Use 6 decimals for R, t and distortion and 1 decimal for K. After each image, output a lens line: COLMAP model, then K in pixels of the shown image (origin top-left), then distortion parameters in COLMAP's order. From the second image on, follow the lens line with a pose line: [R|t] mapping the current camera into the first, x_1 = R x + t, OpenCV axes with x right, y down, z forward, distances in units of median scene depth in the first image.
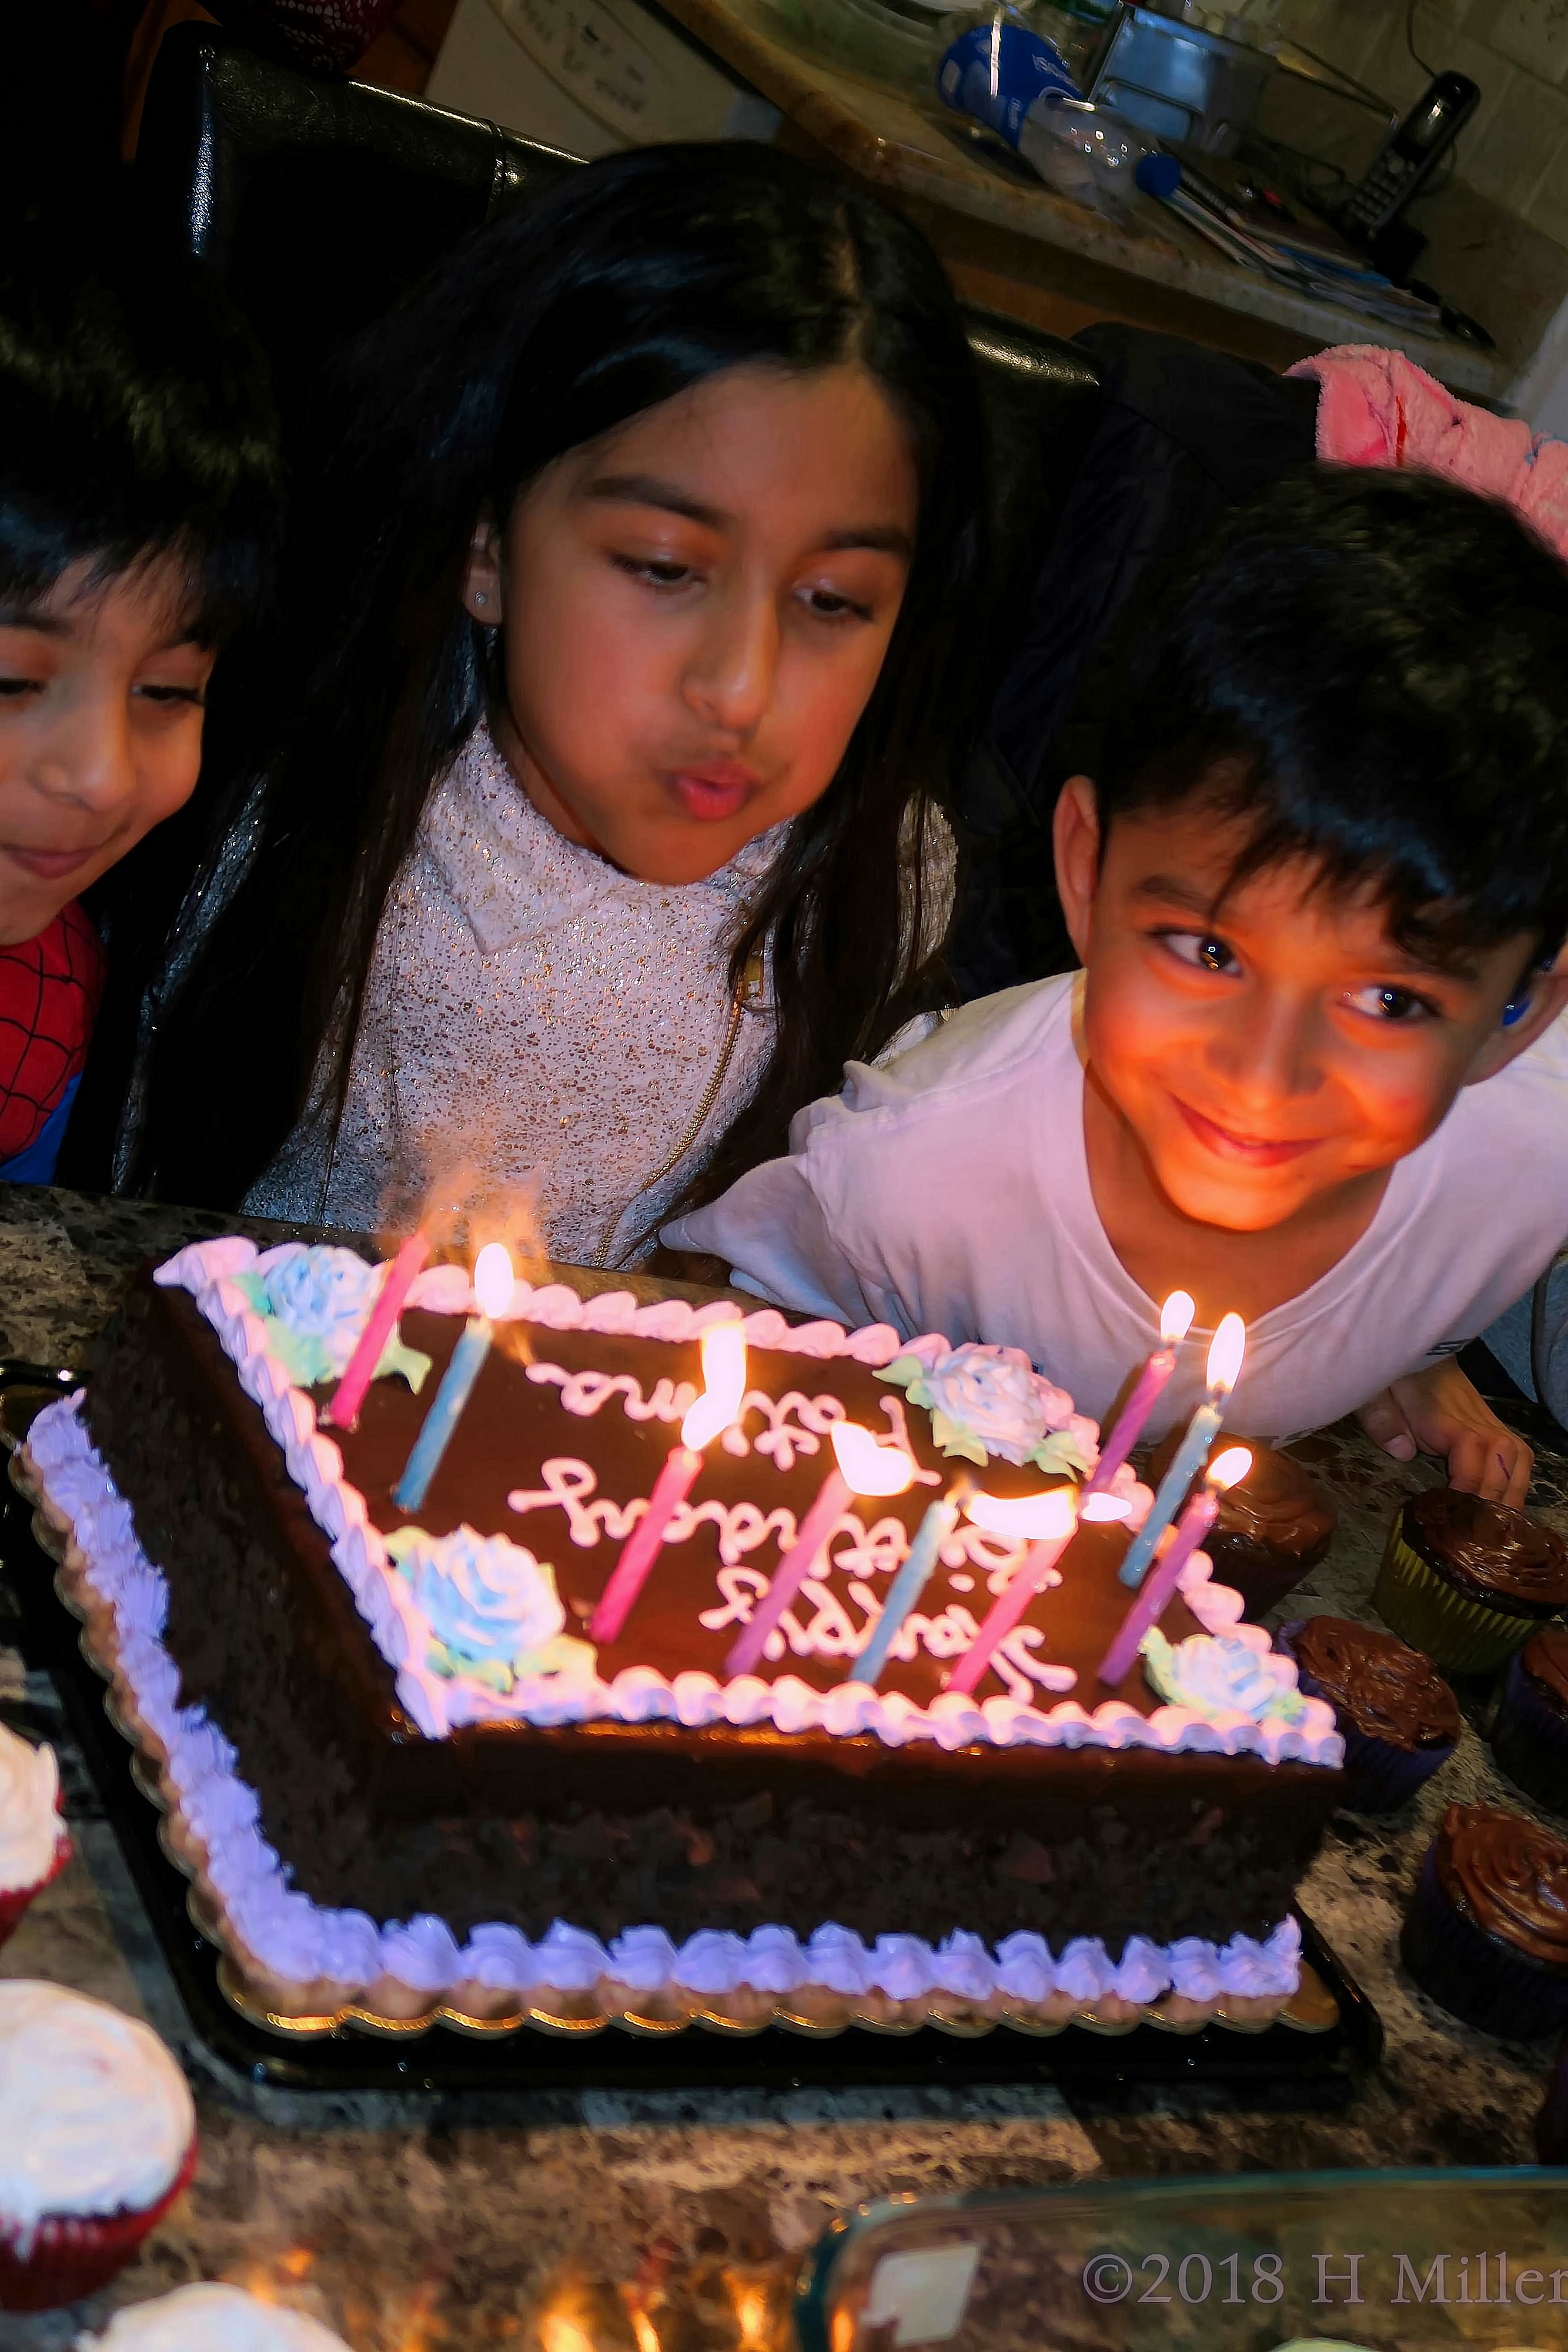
lens RADIAL K [[3744.8, 0, 799.0], [0, 3744.8, 1180.7], [0, 0, 1]] dist [-0.003288, 0.000000]
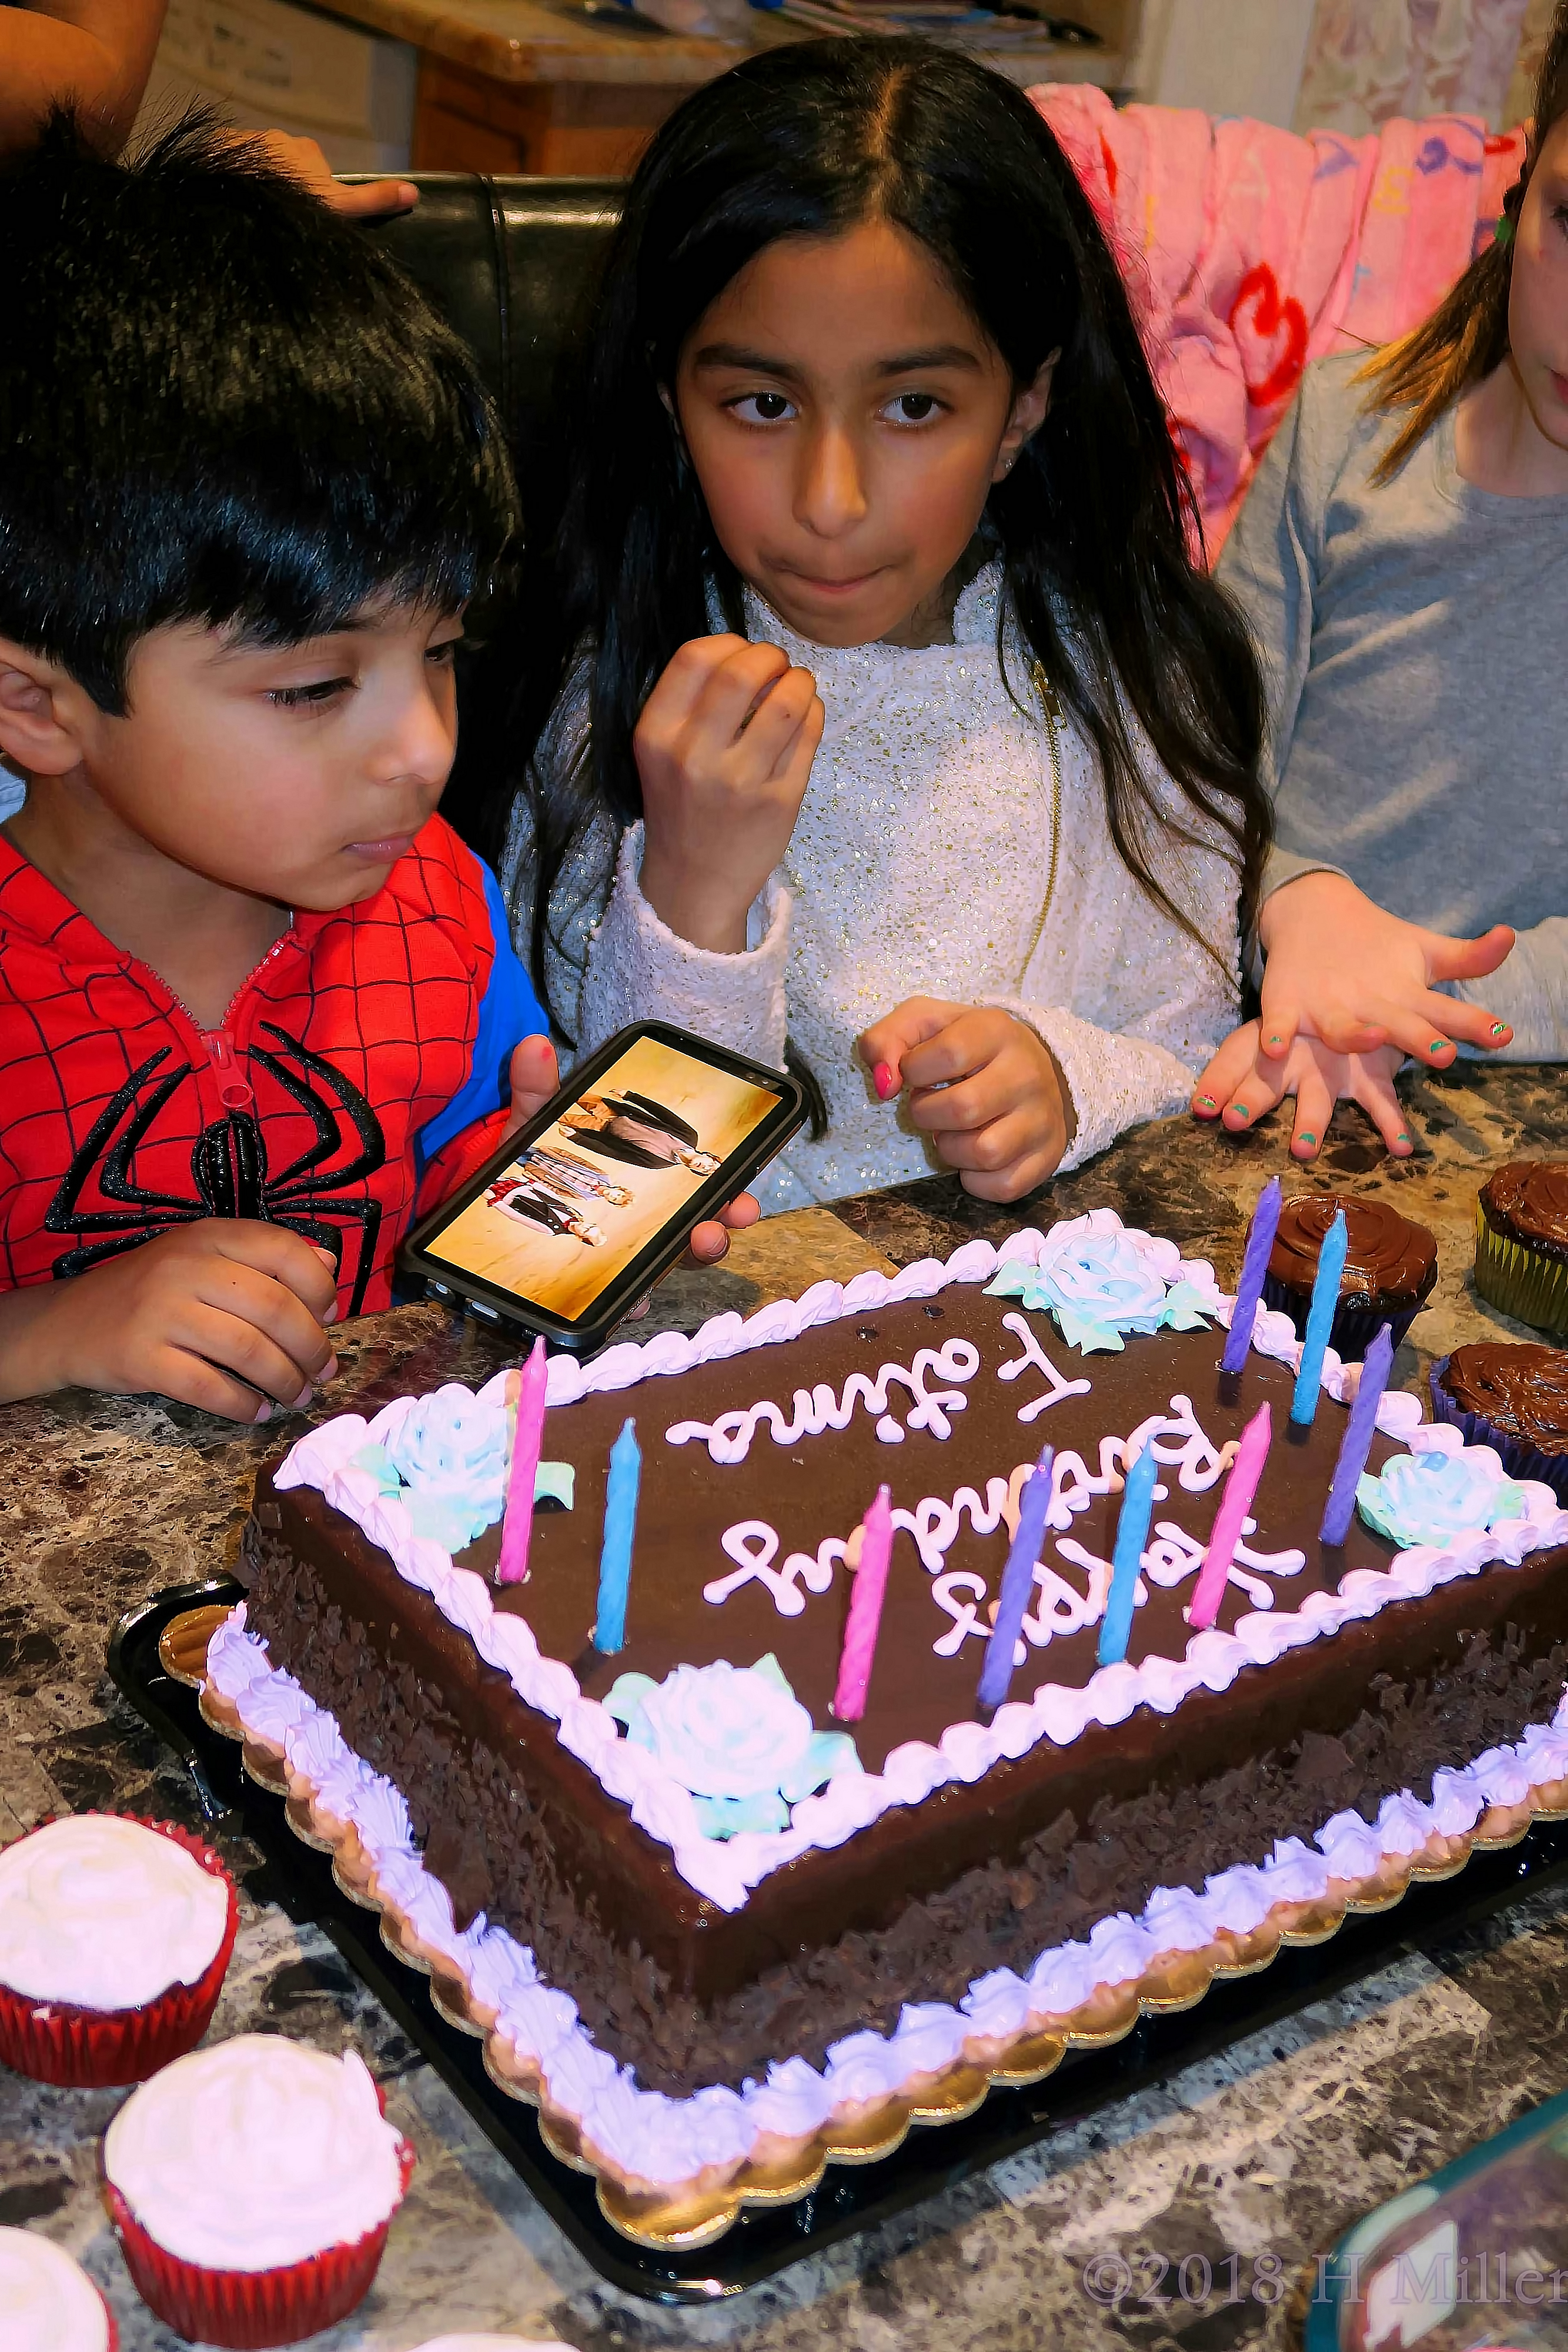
lens RADIAL K [[3094.7, 0, 807.0], [0, 3094.7, 1191.4], [0, 0, 1]] dist [-0.003621, 0.000000]
pose [[0.944256, -0.329208, 0.001434, -0.019115], [0.327247, 0.939090, 0.104972, -0.086168], [-0.035904, -0.098652, 0.994474, 0.213354]]
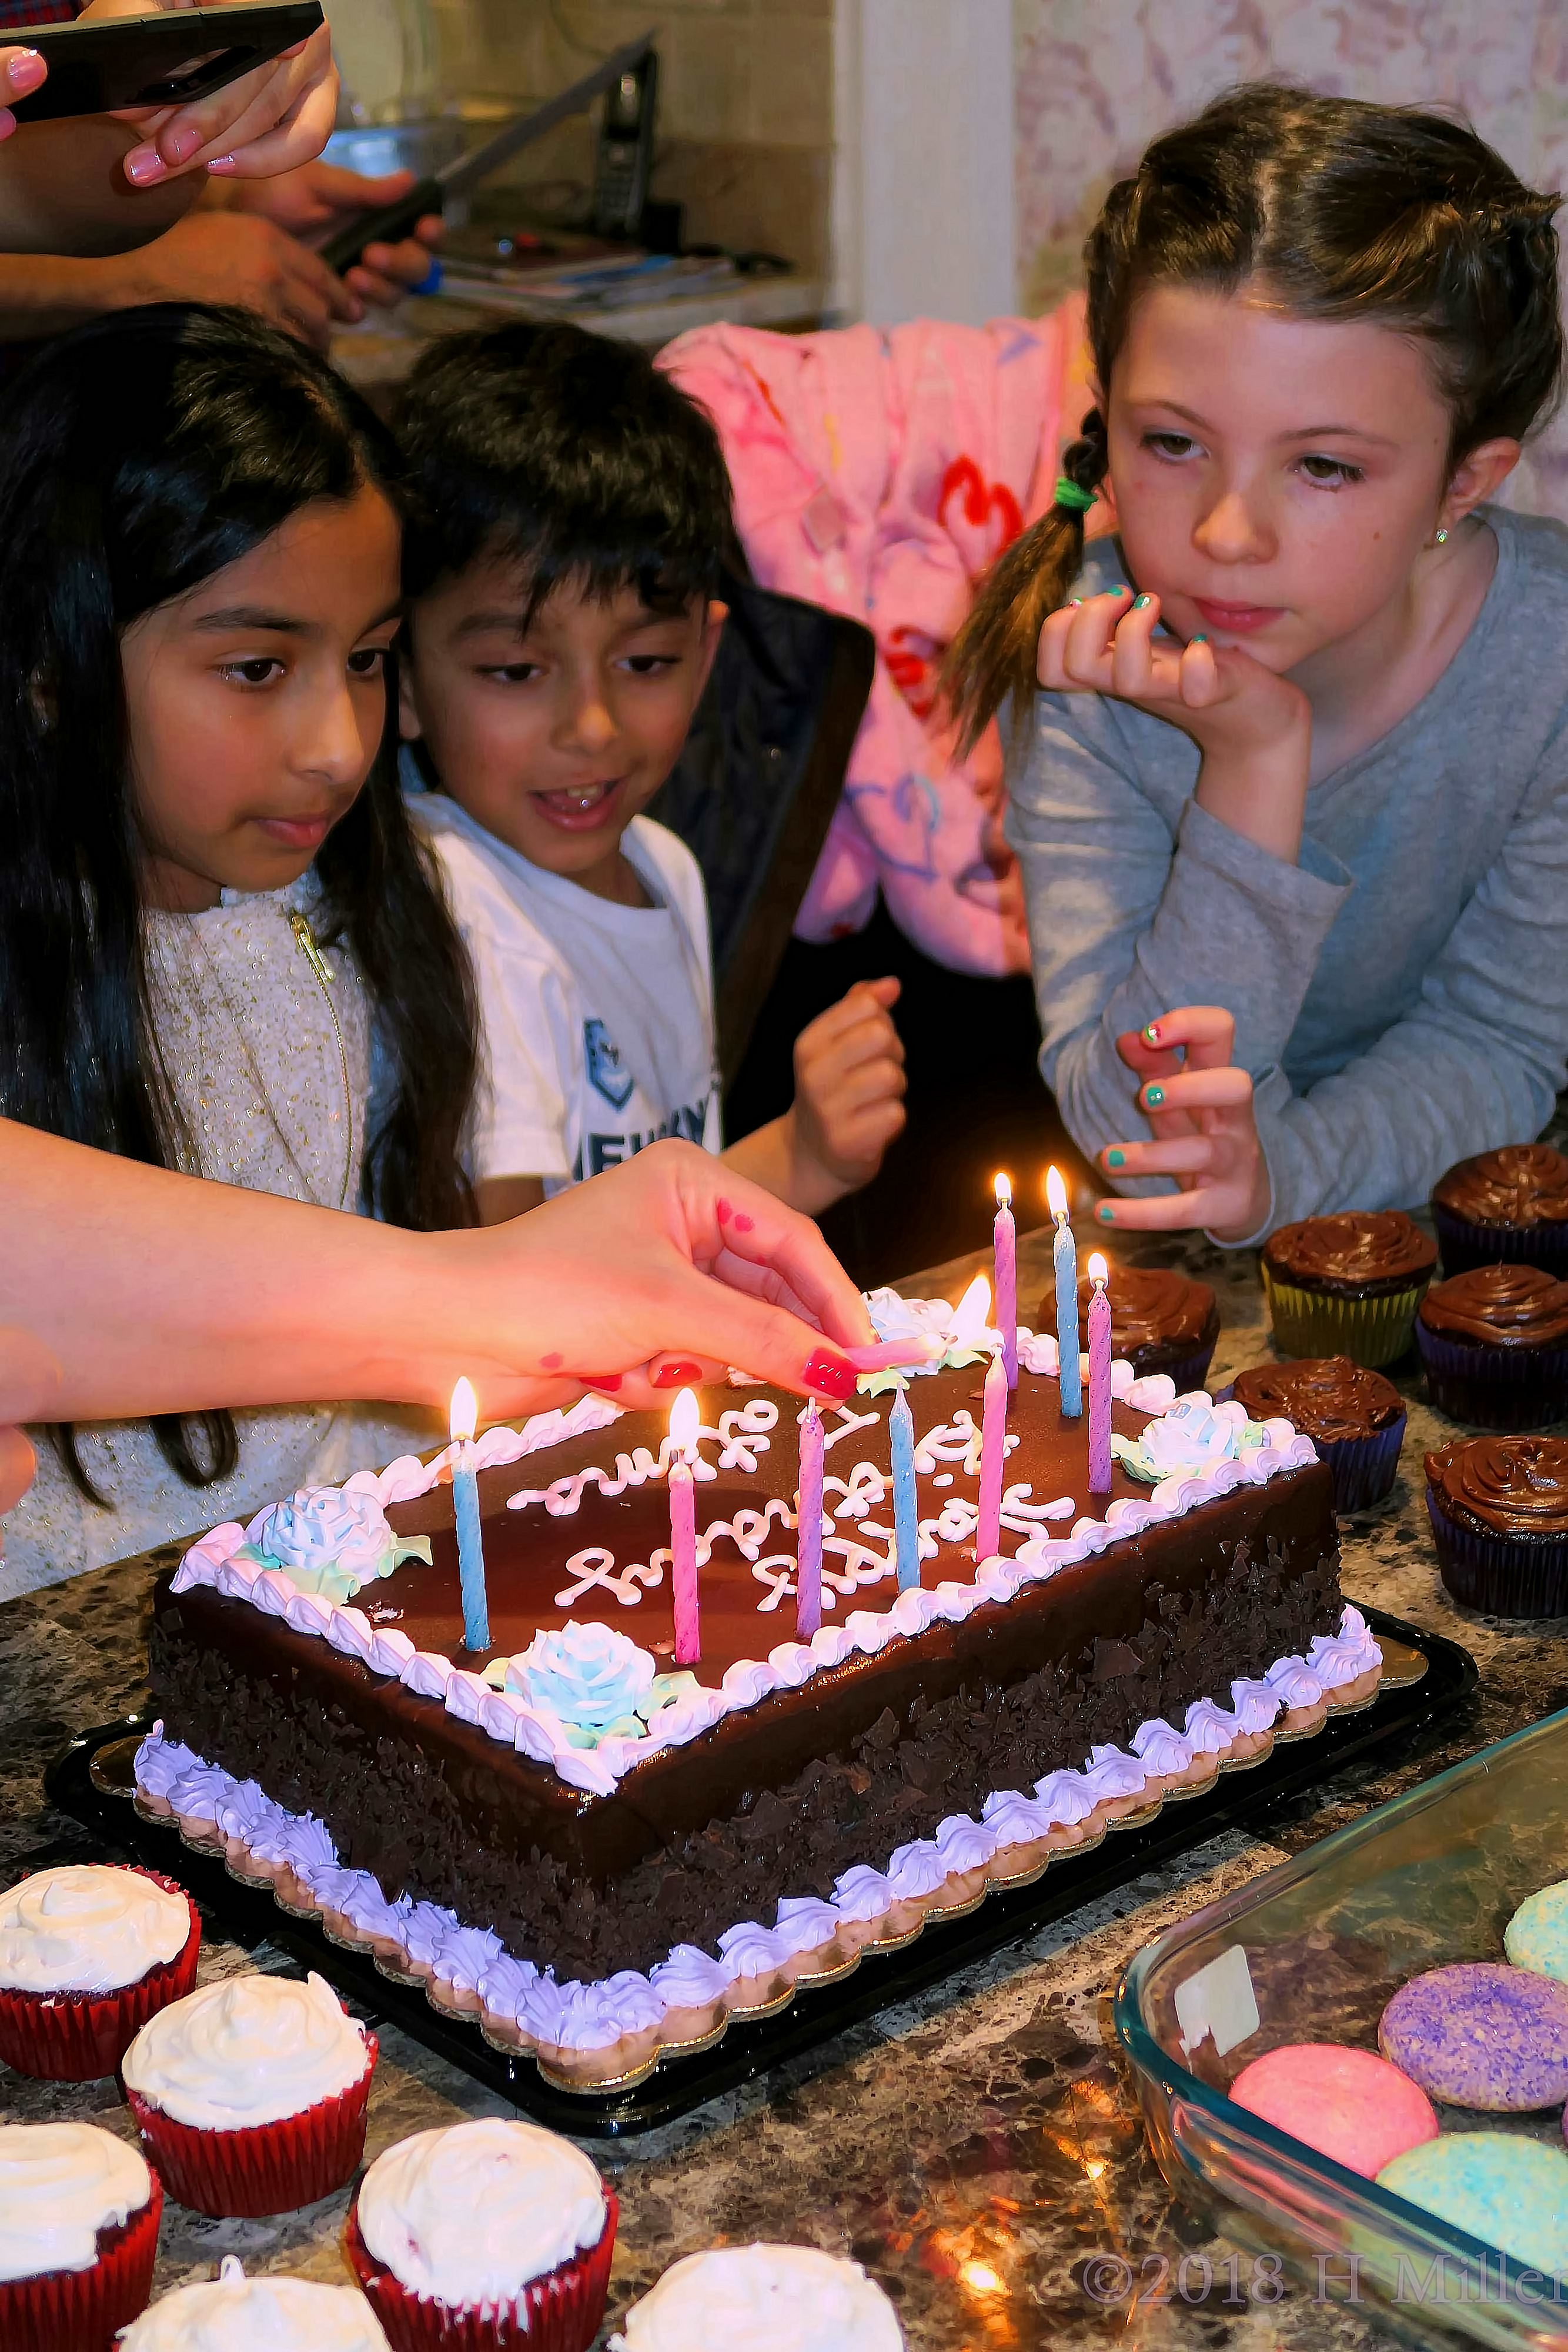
lens RADIAL K [[4068.6, 0, 795.7], [0, 4068.6, 1170.7], [0, 0, 1]] dist [0.003558, 0.000000]
pose [[0.872836, -0.481595, 0.078886, -0.047994], [0.484374, 0.874638, -0.019744, 0.030858], [-0.059488, 0.055443, 0.996688, -0.215479]]
